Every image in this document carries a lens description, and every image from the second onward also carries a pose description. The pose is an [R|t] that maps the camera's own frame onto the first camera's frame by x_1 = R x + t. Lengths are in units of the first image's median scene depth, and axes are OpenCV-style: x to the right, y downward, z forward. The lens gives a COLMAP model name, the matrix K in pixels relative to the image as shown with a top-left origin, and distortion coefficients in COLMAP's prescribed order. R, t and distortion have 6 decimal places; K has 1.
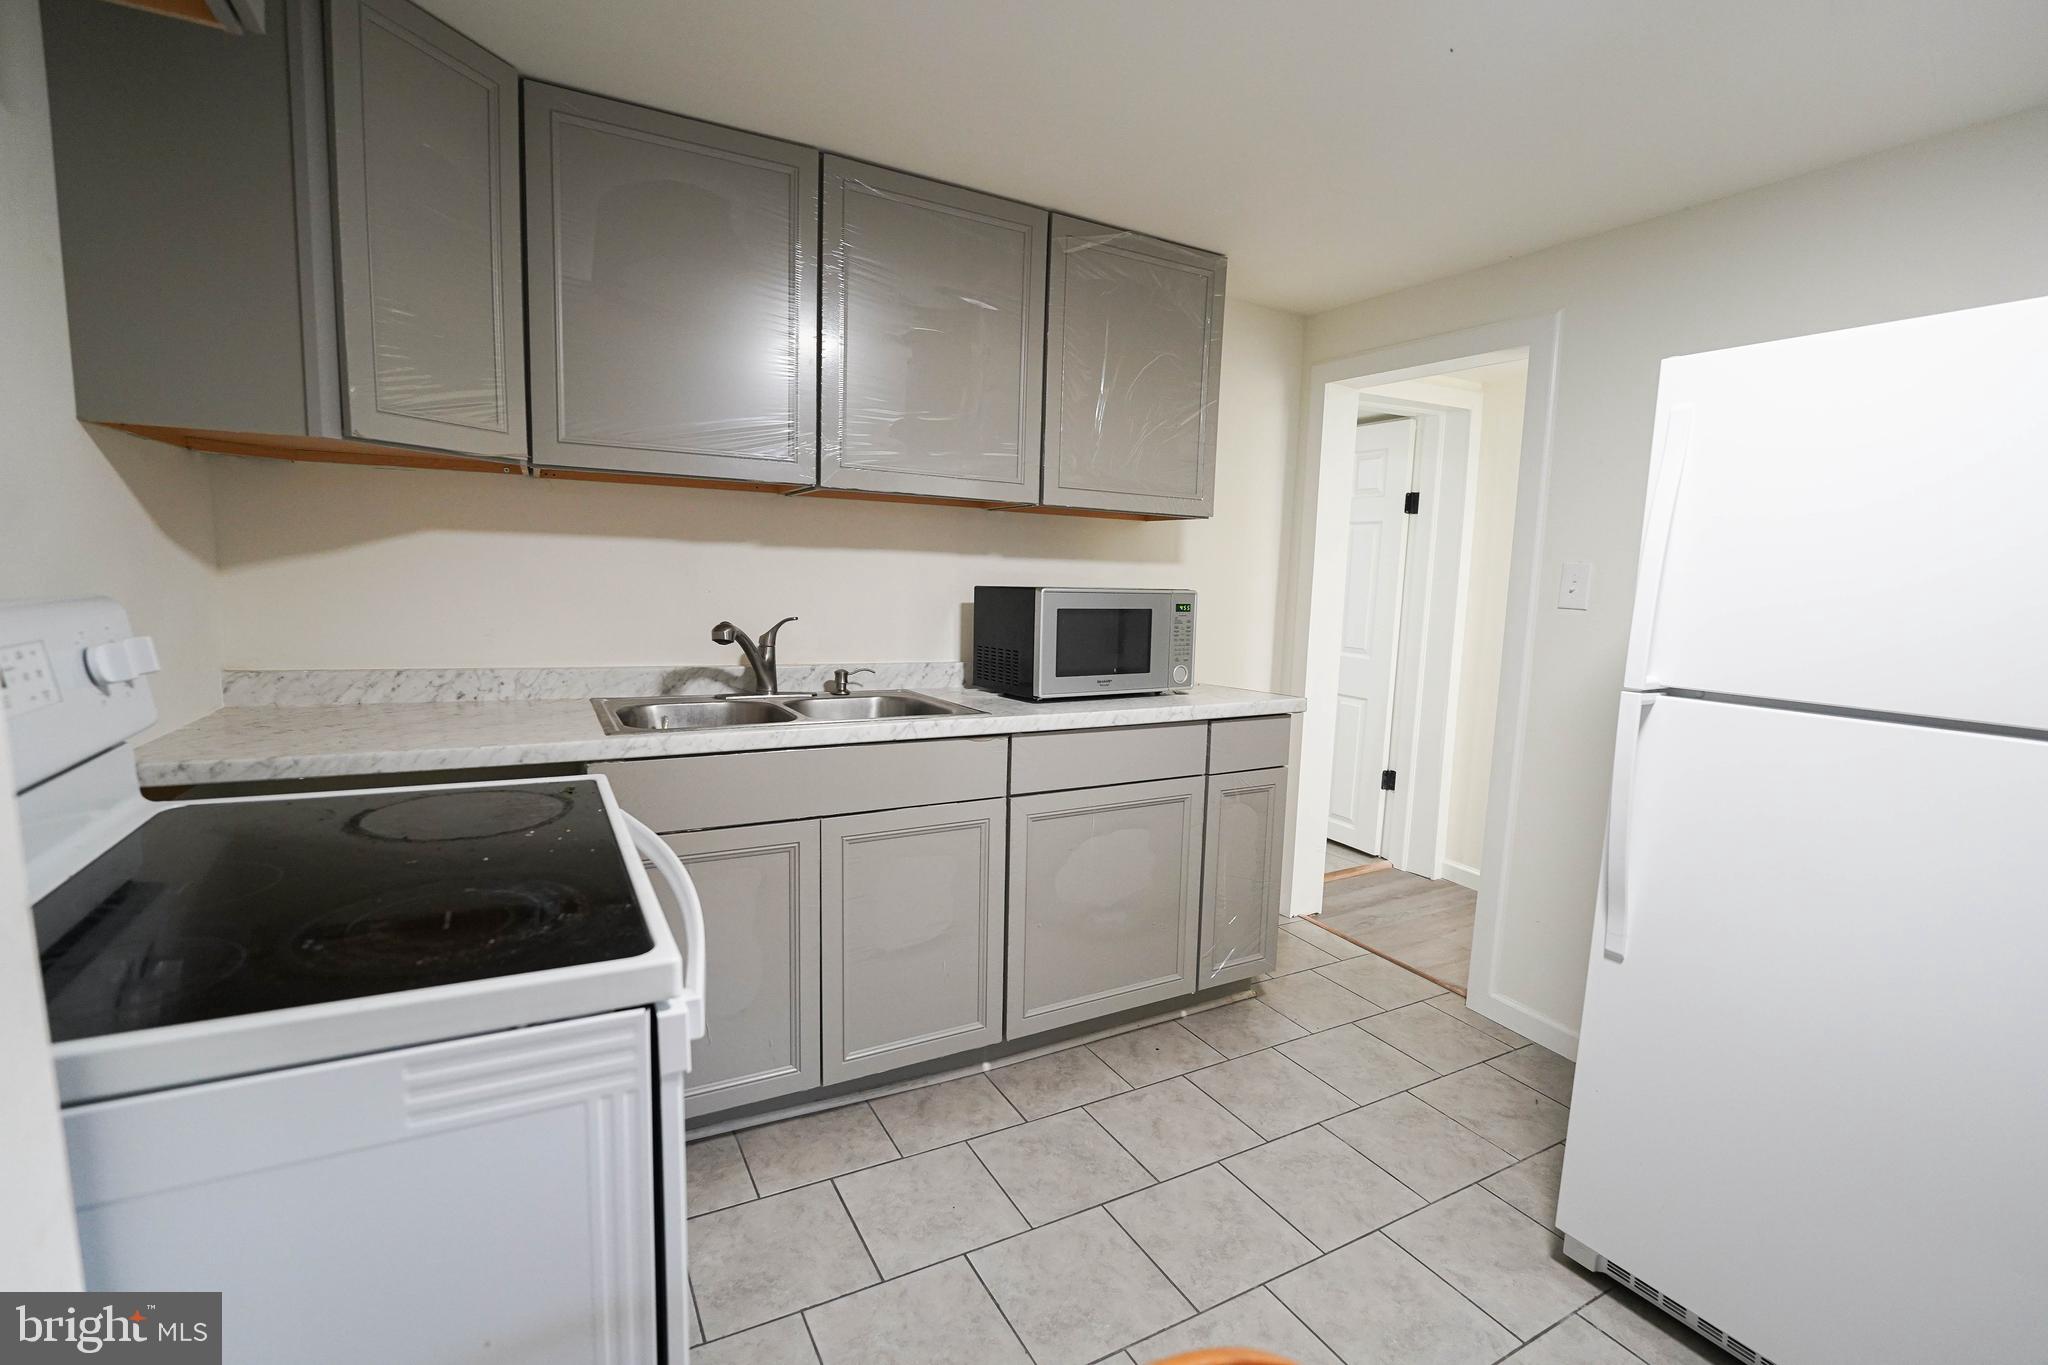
lens RADIAL K [[923.4, 0, 1020.9], [0, 923.4, 682.4], [0, 0, 1]] dist [-0.021667, 0.002327]
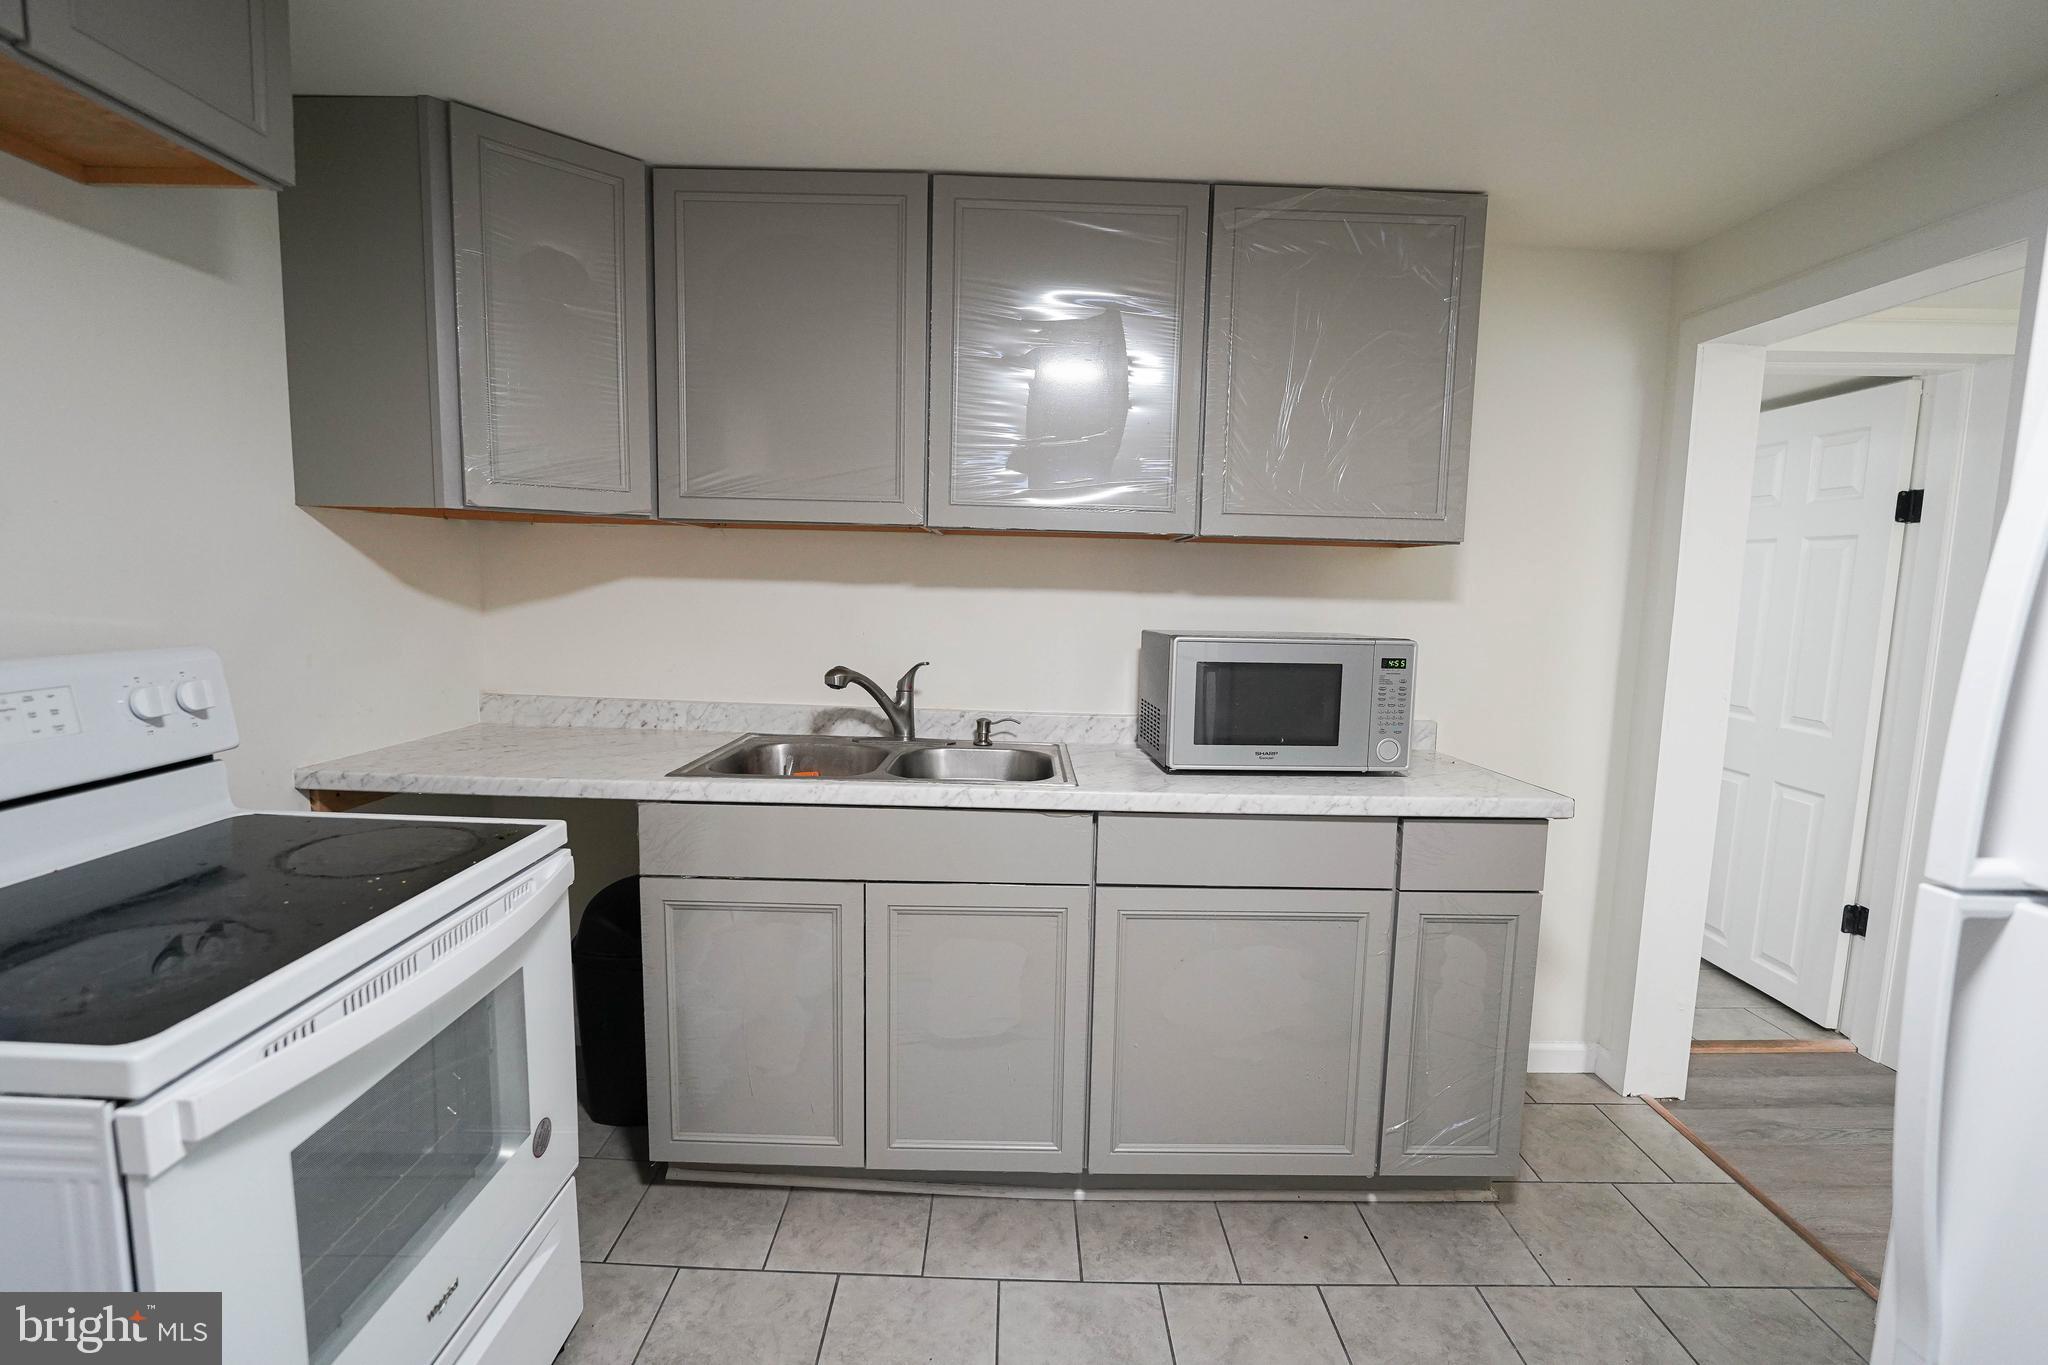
lens RADIAL K [[923.4, 0, 1015.8], [0, 923.4, 680.3], [0, 0, 1]] dist [-0.021667, 0.002327]
pose [[0.874266, 0.042251, -0.483605, 0.314593], [-0.054577, 0.998444, -0.011435, -0.048123], [0.482369, 0.036391, 0.875212, 0.217026]]
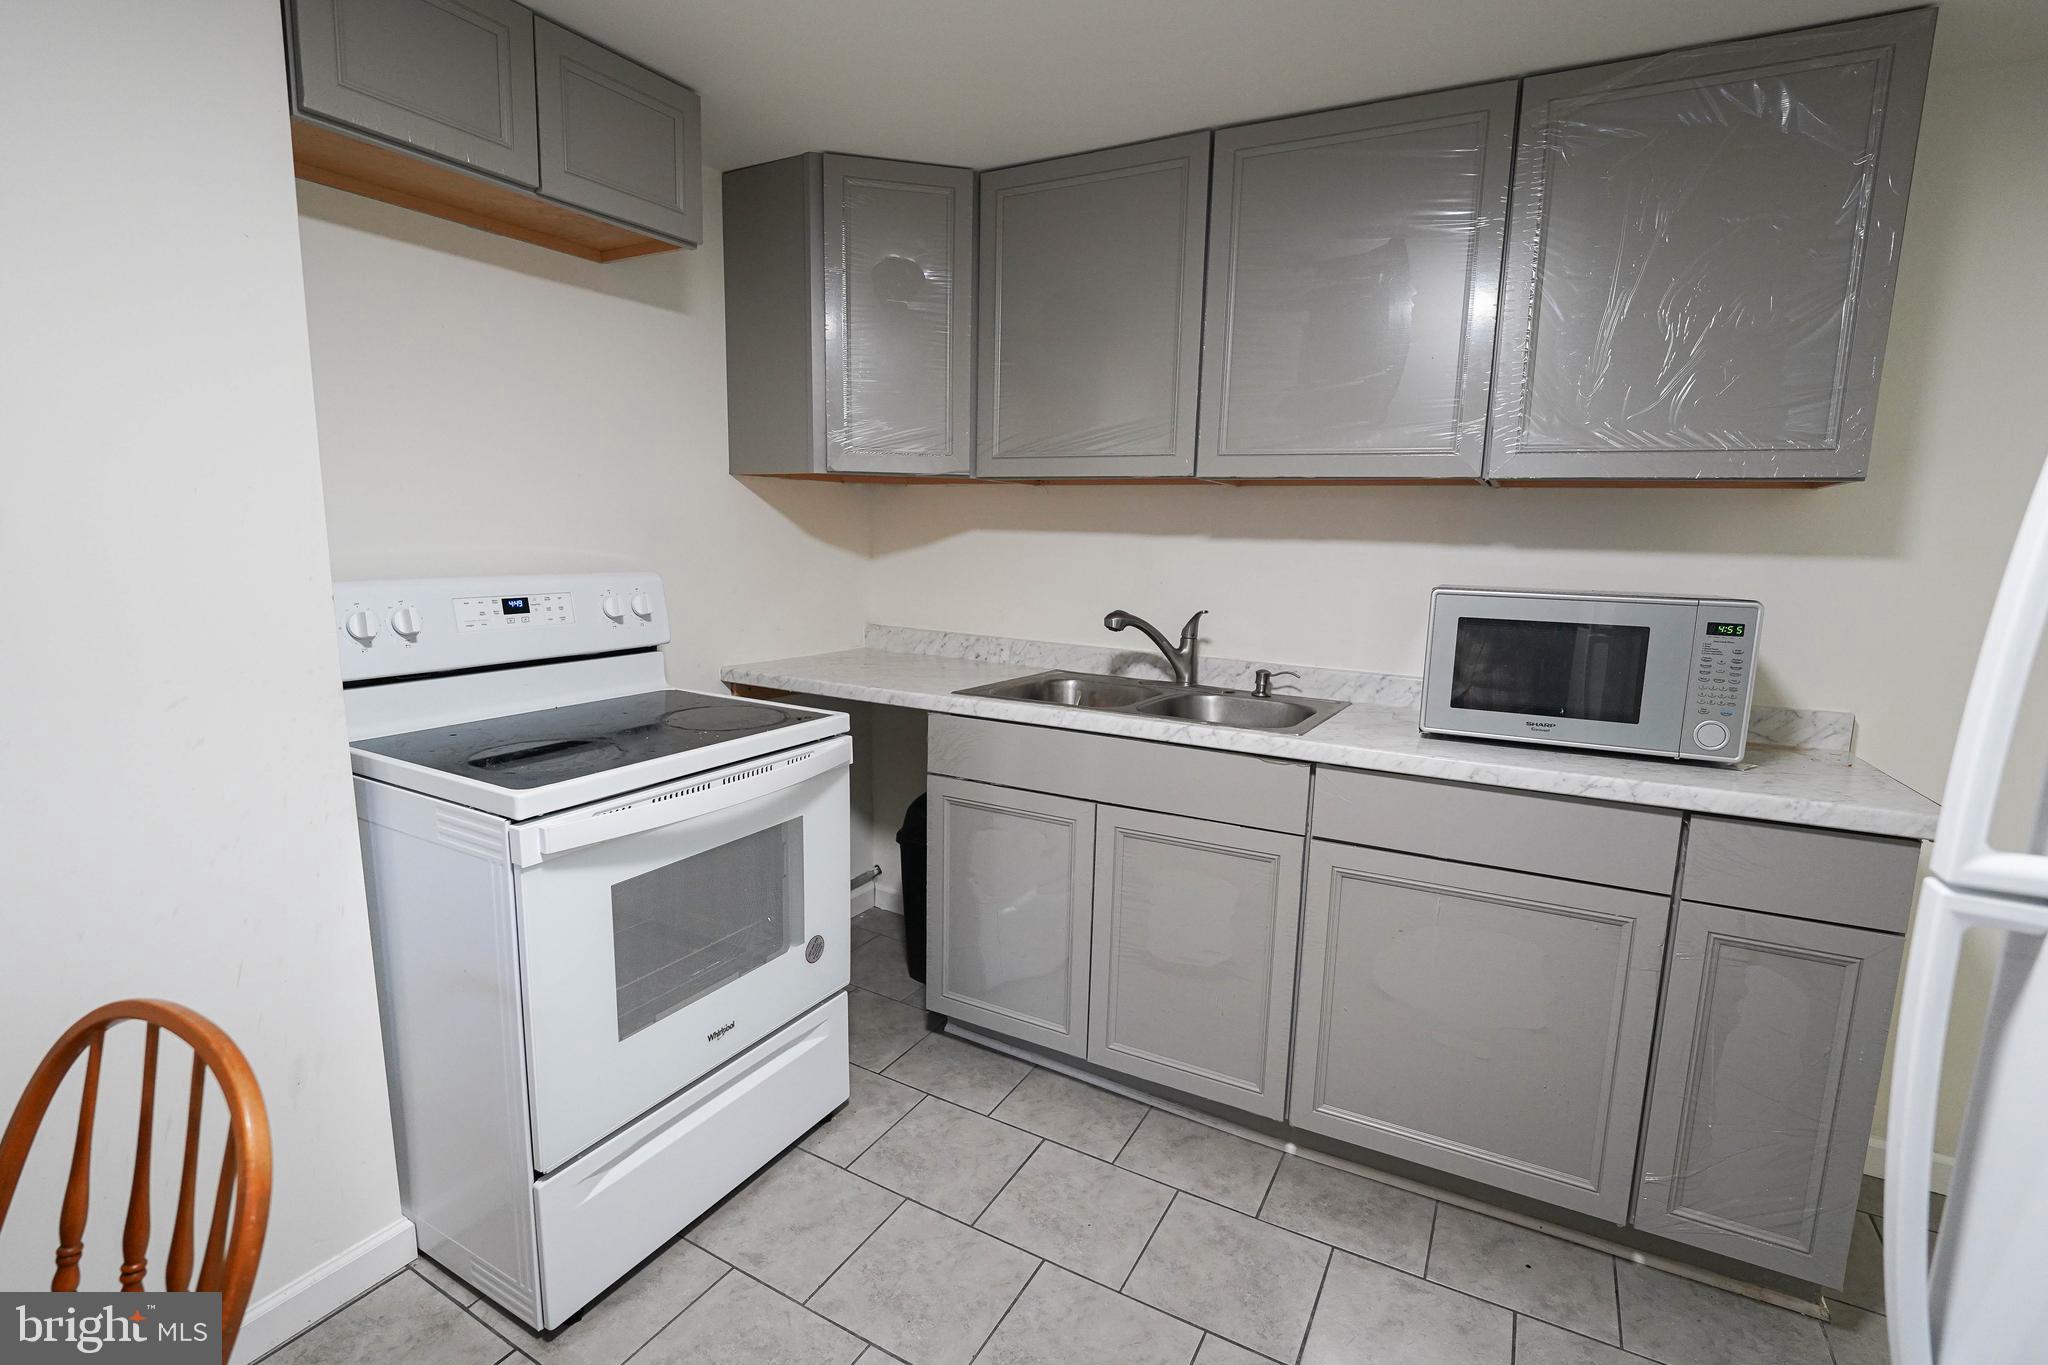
lens RADIAL K [[958.2, 0, 1007.7], [0, 958.2, 680.3], [0, 0, 1]] dist [-0.014354, 0.000027]
pose [[0.519761, 0.111657, -0.846984, 0.545793], [-0.110095, 0.991910, 0.063201, -0.039886], [0.847188, 0.060399, 0.527849, 0.298268]]
